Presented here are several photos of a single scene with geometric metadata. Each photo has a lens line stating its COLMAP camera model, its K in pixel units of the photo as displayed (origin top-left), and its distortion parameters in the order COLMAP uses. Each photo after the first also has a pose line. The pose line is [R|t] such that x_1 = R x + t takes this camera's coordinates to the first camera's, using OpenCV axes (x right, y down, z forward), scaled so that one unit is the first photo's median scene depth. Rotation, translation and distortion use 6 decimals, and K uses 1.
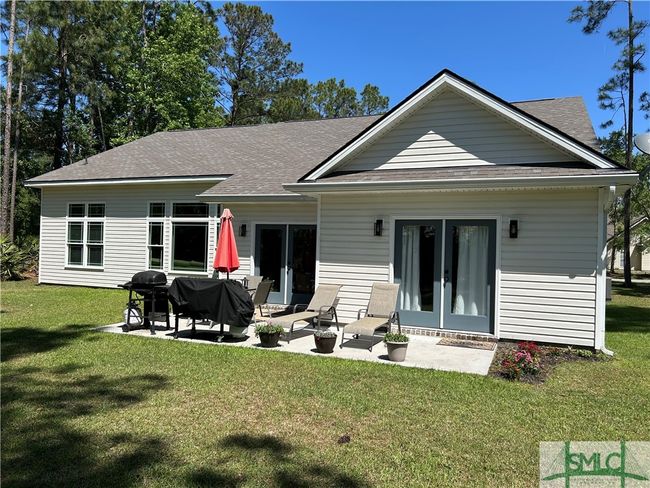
lens RADIAL K [[490.0, 0, 324.5], [0, 490.0, 241.6], [0, 0, 1]] dist [0.014548, -0.007403]
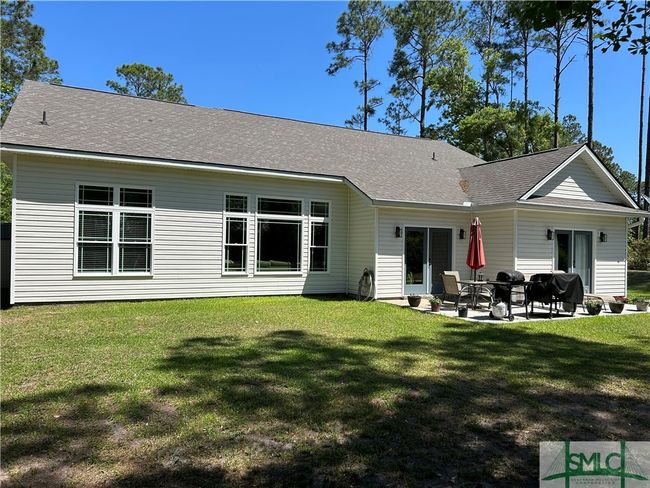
lens RADIAL K [[490.0, 0, 324.1], [0, 490.0, 246.5], [0, 0, 1]] dist [0.014548, -0.007403]
pose [[0.654420, -0.013041, 0.756019, -0.909267], [-0.013492, 0.999491, 0.028920, -0.016224], [-0.756011, -0.029126, 0.653911, 0.313839]]
